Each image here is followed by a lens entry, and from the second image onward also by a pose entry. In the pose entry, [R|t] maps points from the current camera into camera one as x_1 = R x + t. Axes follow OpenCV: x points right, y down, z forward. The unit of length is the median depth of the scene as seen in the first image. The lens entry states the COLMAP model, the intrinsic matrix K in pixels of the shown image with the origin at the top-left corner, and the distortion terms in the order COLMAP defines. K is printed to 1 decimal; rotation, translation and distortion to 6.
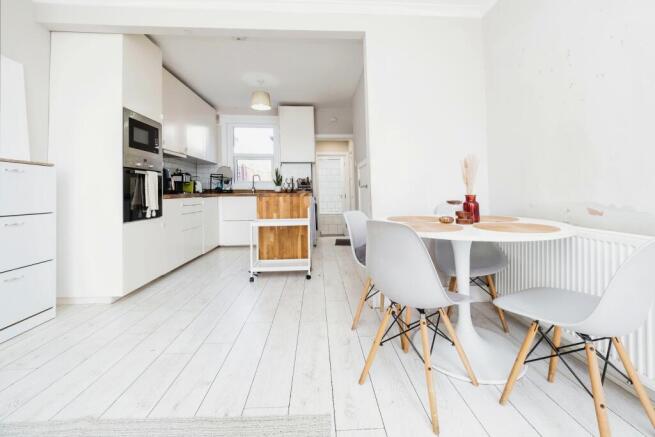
lens RADIAL K [[279.4, 0, 331.7], [0, 279.4, 181.1], [0, 0, 1]] dist [-0.001396, -0.000403]
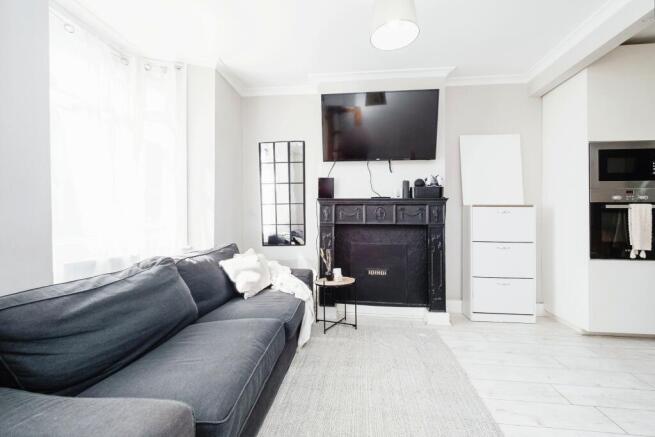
lens RADIAL K [[281.5, 0, 327.7], [0, 281.5, 217.6], [0, 0, 1]] dist [-0.003914, -0.000879]
pose [[-0.167867, 0.001262, -0.985809, 0.299387], [0.033191, 0.999439, -0.004373, -0.018627], [0.985251, -0.033454, -0.167815, 0.191219]]
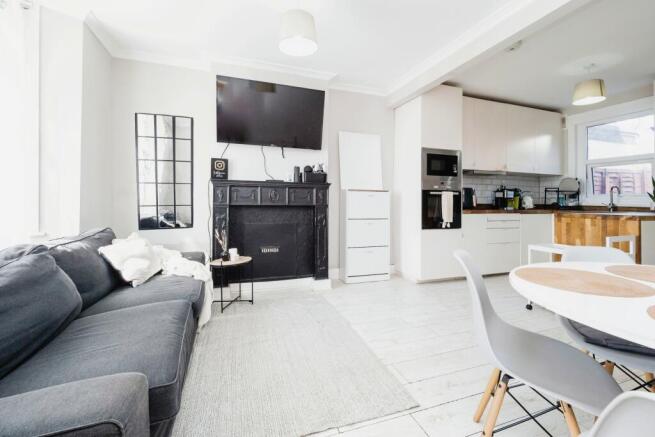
lens RADIAL K [[285.7, 0, 332.6], [0, 285.7, 199.7], [0, 0, 1]] dist [-0.003994, -0.000615]
pose [[0.283825, 0.005613, -0.958860, 0.390600], [0.022849, 0.999659, 0.012615, -0.022849], [0.958604, -0.025490, 0.283600, 0.121268]]
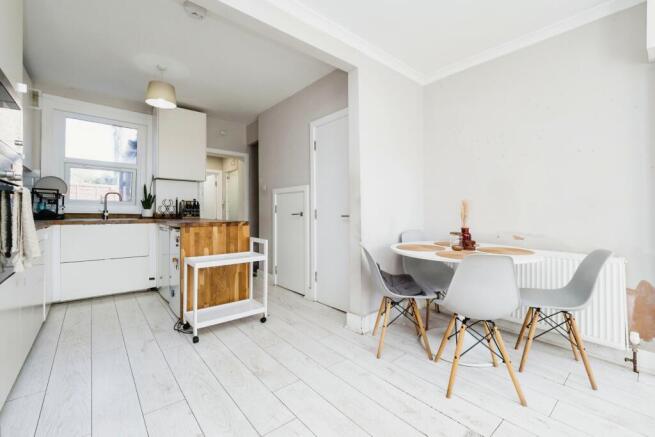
lens RADIAL K [[285.7, 0, 332.6], [0, 285.7, 199.7], [0, 0, 1]] dist [-0.003994, -0.000615]
pose [[0.792970, 0.037937, 0.608078, -0.442234], [-0.035599, 0.999239, -0.015919, -0.021499], [-0.608220, -0.009024, 0.793717, 0.161847]]
